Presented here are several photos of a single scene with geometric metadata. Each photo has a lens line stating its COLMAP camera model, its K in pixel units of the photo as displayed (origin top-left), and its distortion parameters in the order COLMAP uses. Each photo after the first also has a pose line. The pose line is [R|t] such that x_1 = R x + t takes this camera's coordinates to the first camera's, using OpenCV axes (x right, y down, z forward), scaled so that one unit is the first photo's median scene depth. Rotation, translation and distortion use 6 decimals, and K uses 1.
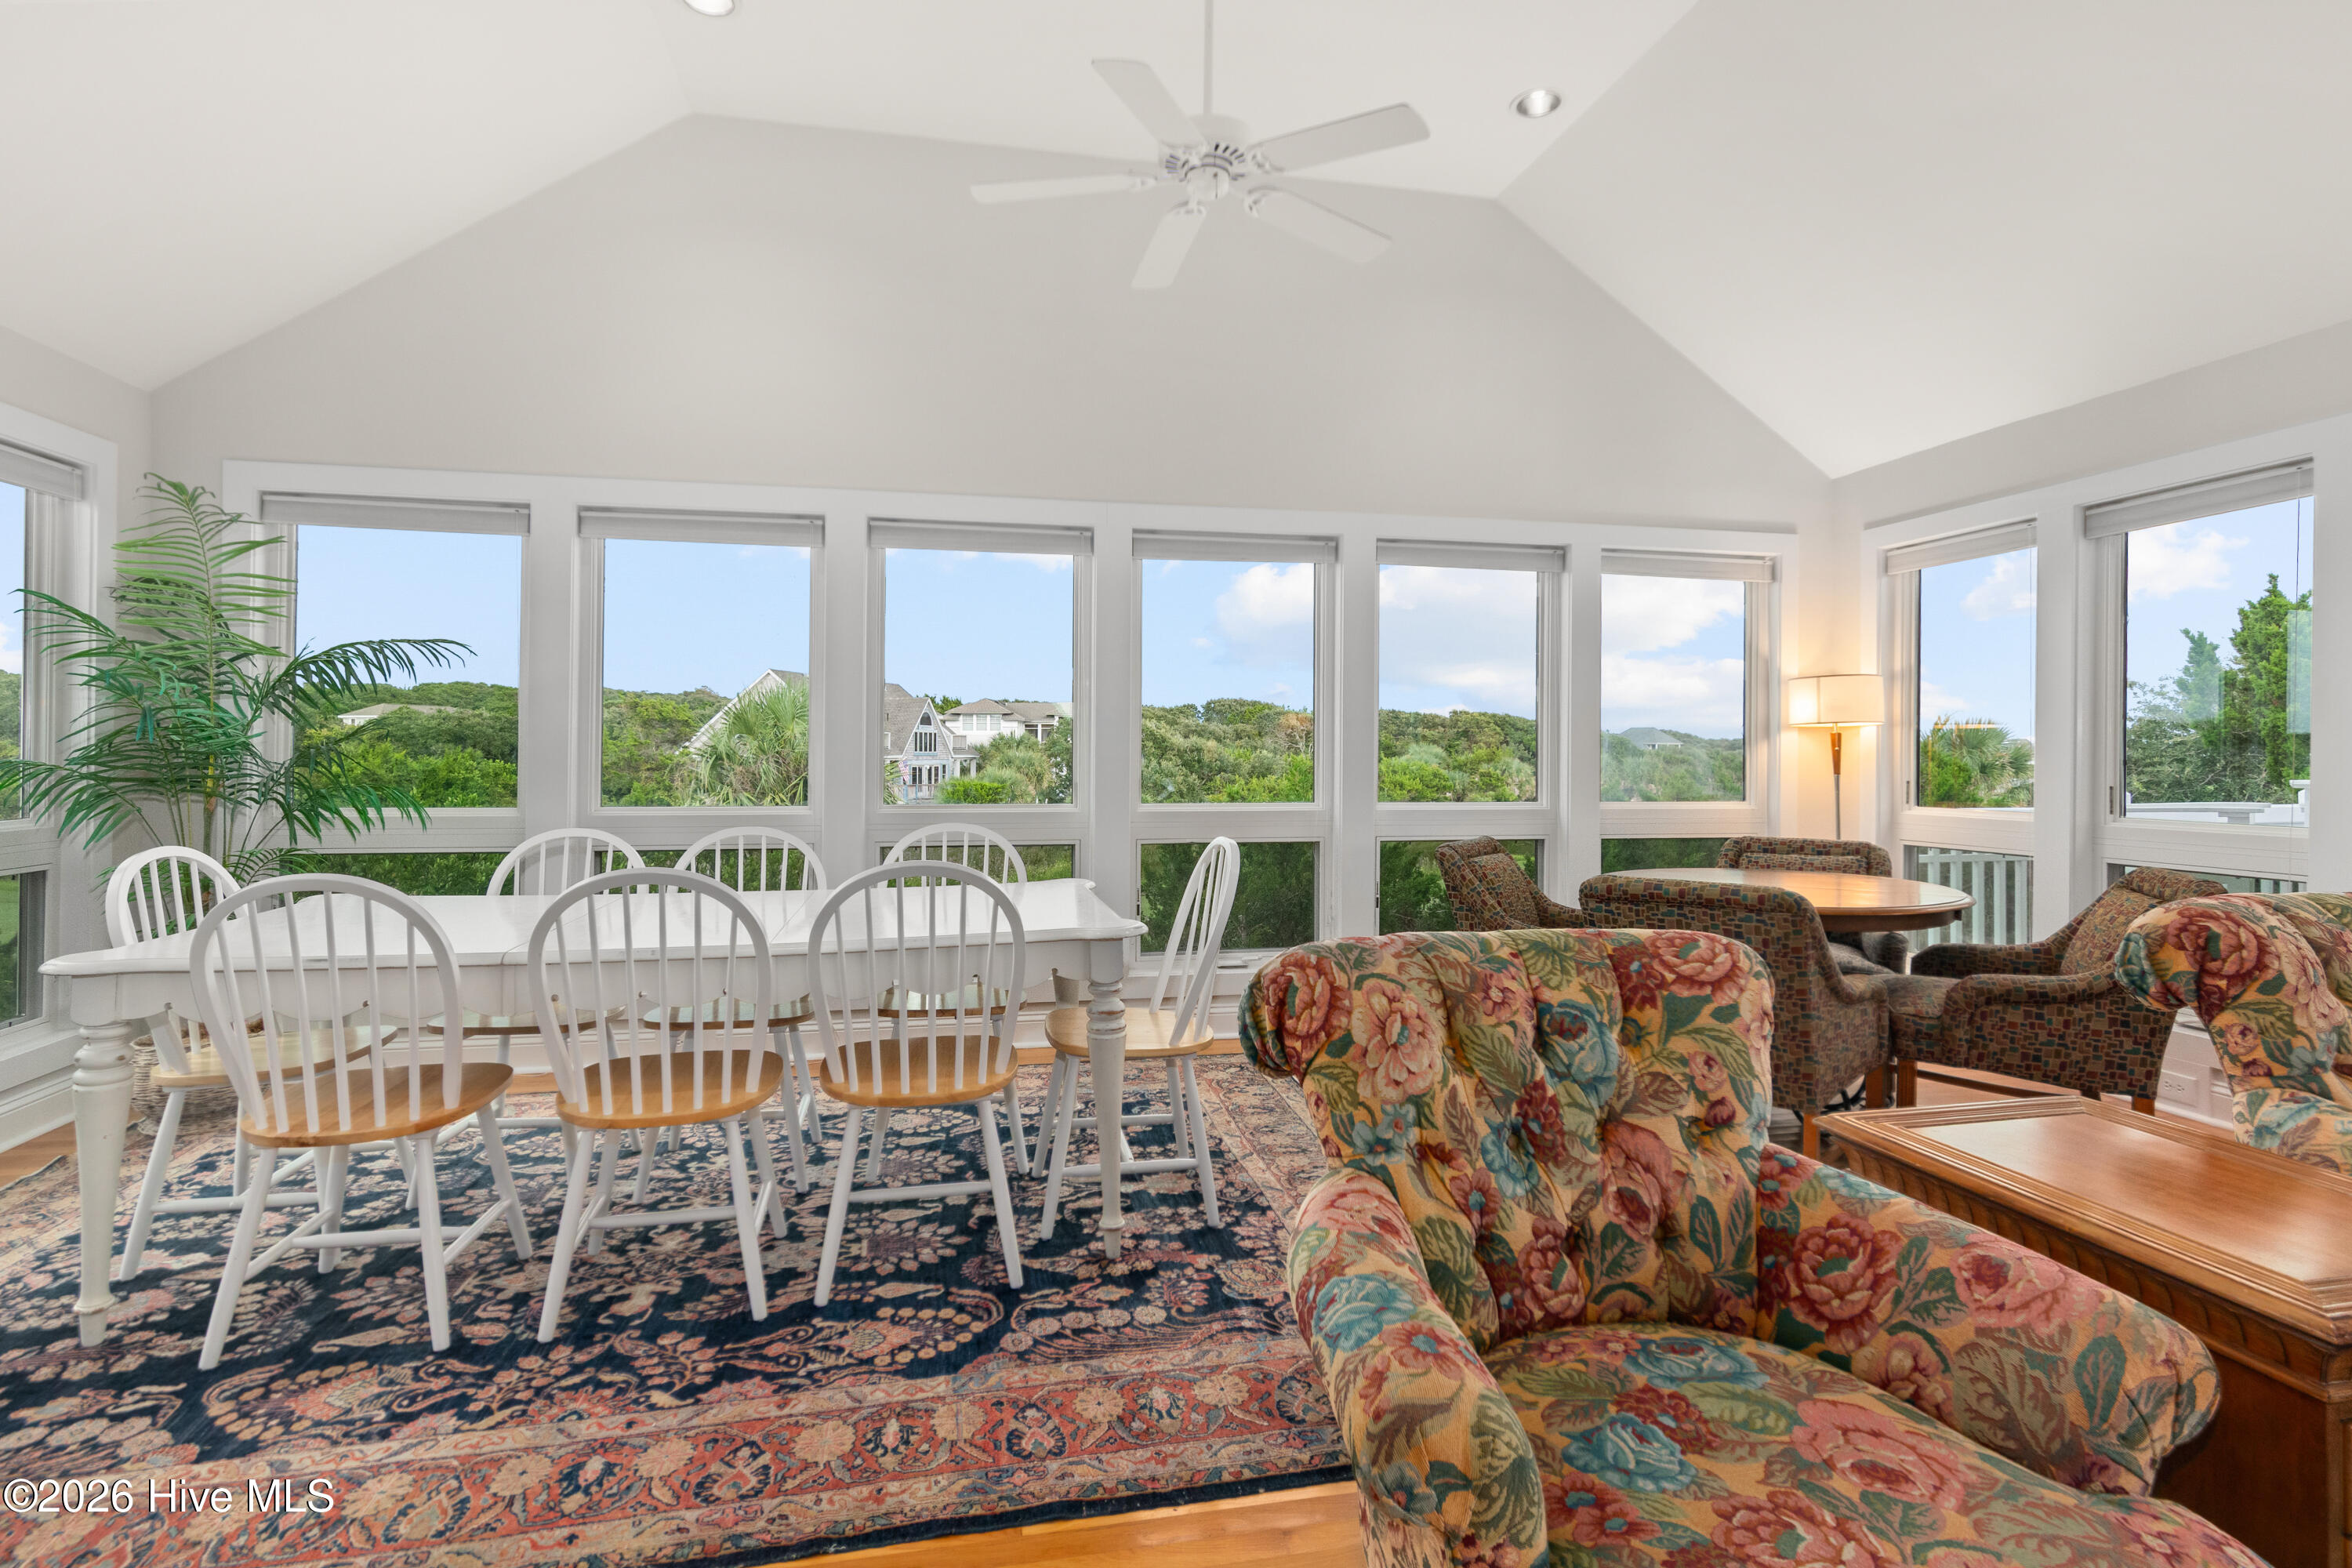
lens RADIAL K [[1155.9, 0, 1157.3], [0, 1155.9, 732.2], [0, 0, 1]] dist [-0.001311, 0.000532]
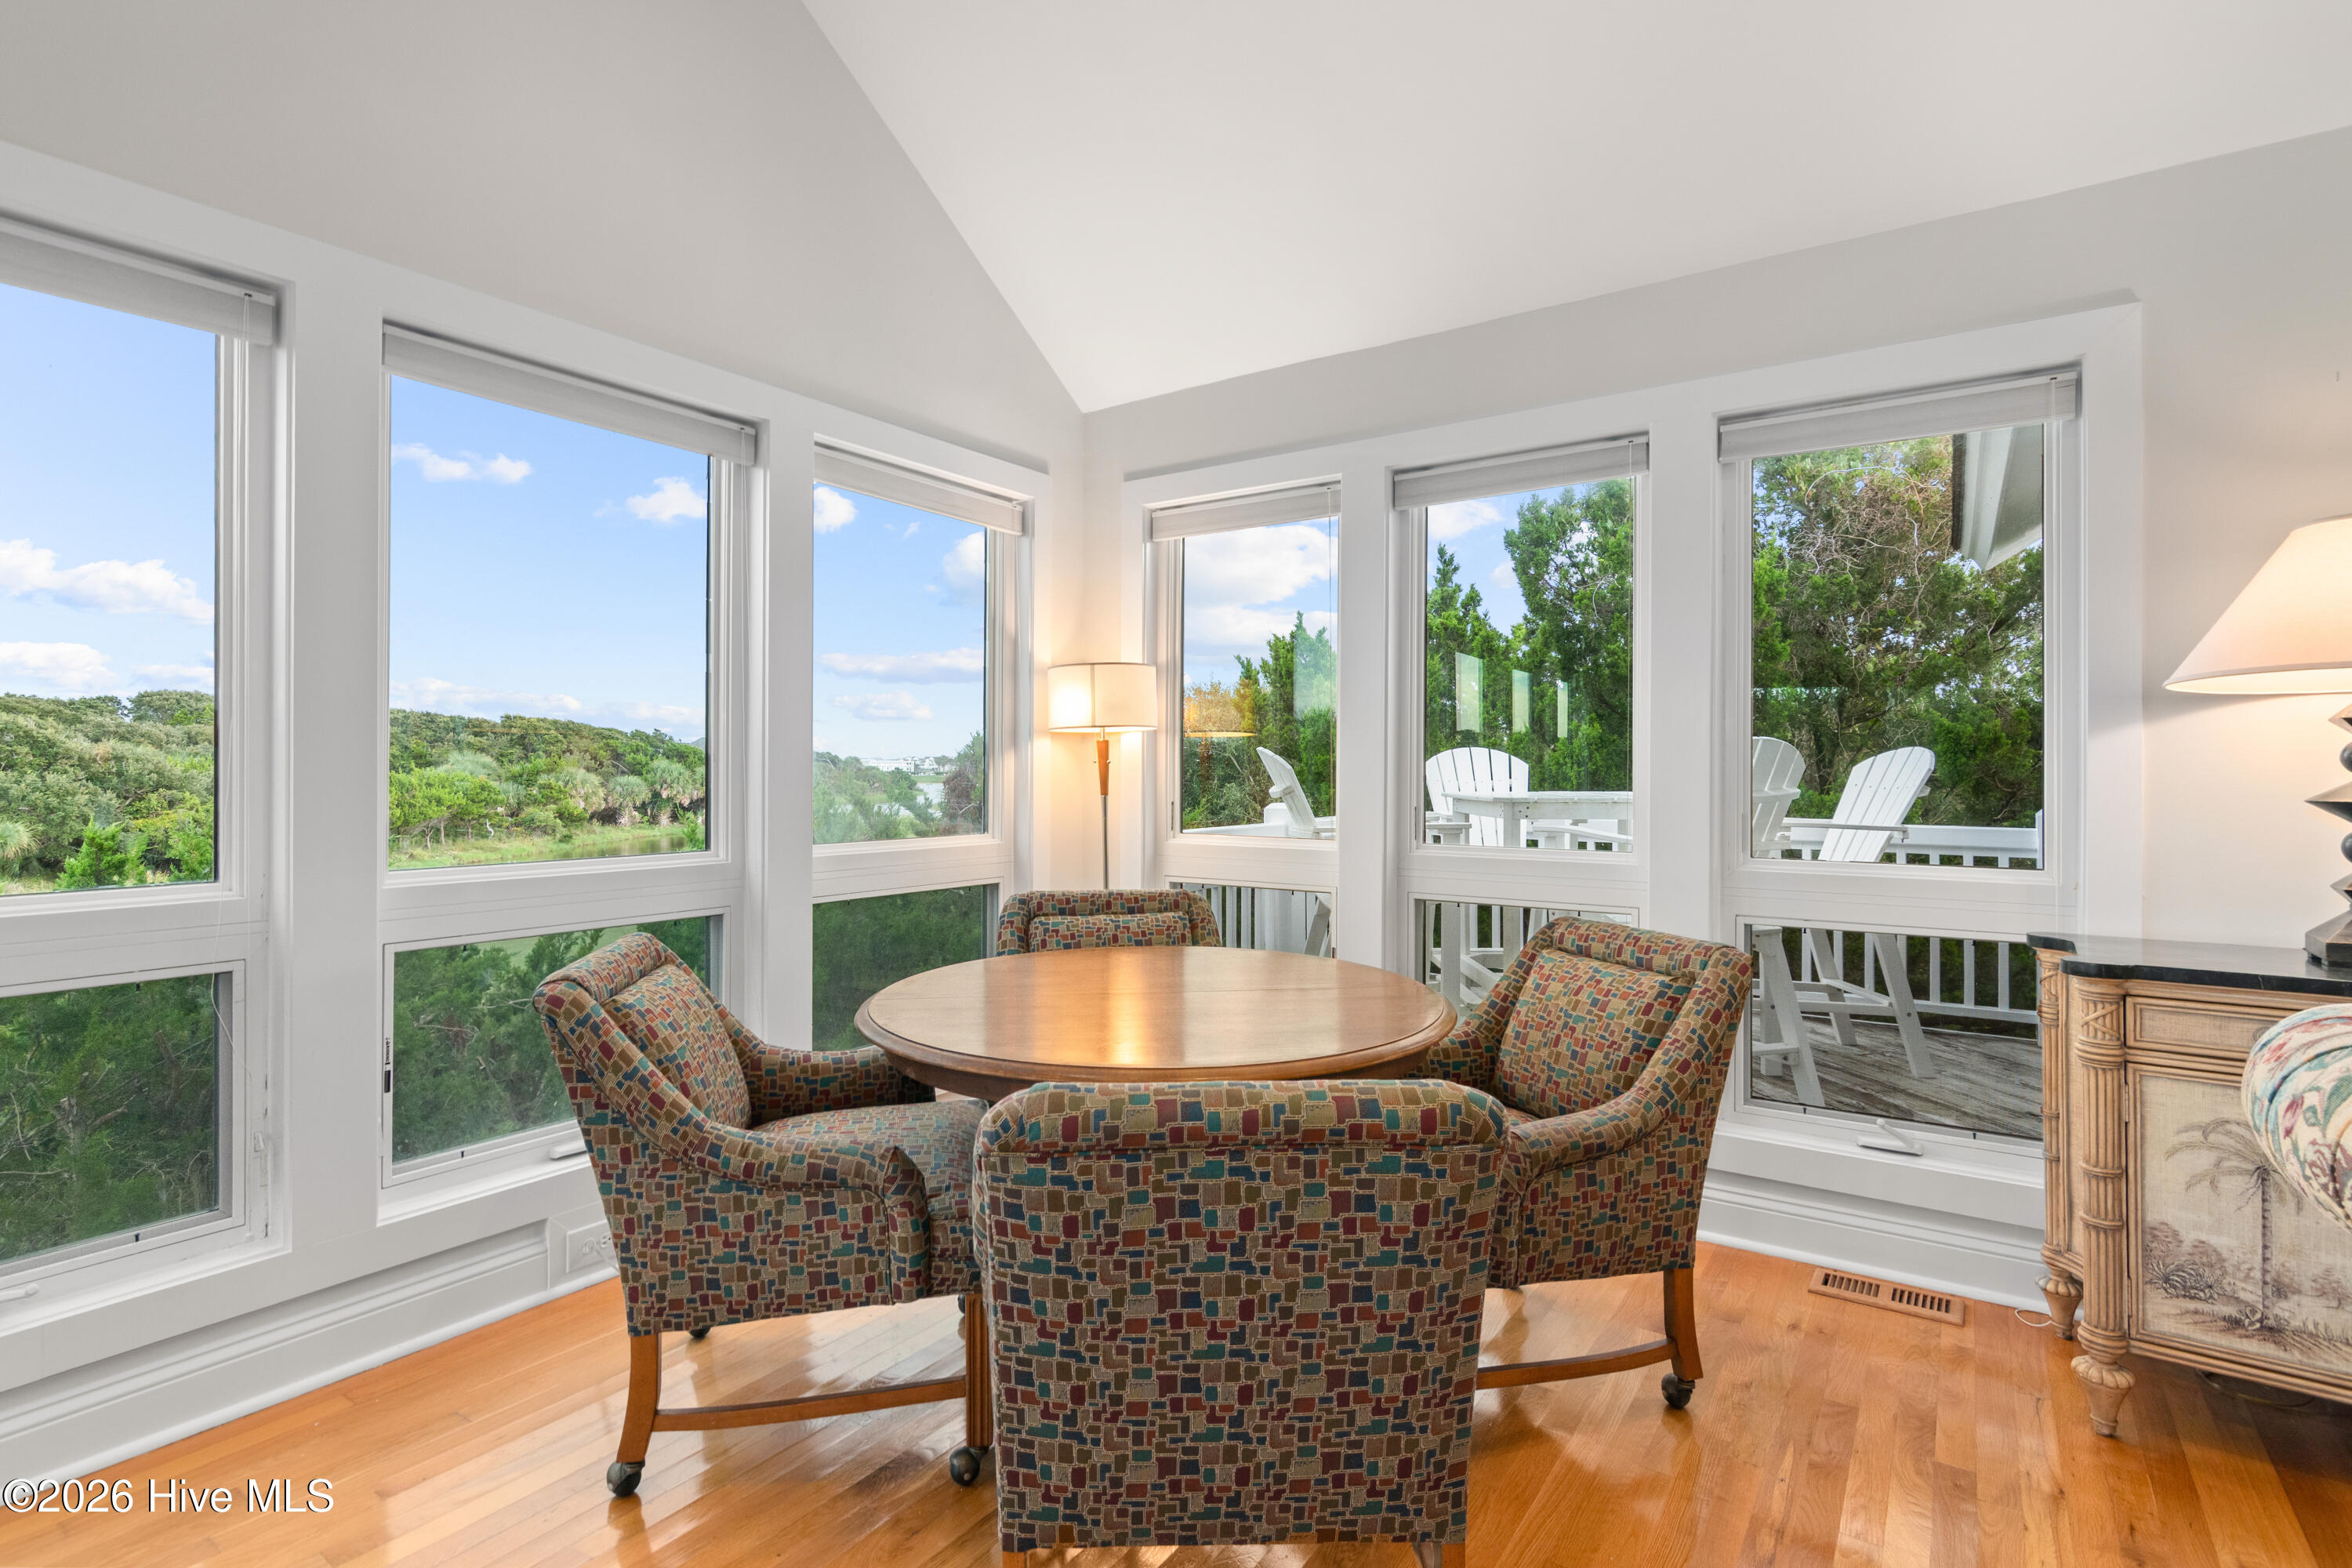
lens RADIAL K [[1155.9, 0, 1156.4], [0, 1155.9, 774.2], [0, 0, 1]] dist [-0.001311, 0.000532]
pose [[0.722158, -0.006372, 0.691699, 0.049172], [-0.012929, 0.999659, 0.022707, 0.002798], [-0.691608, -0.025341, 0.721829, 0.238416]]
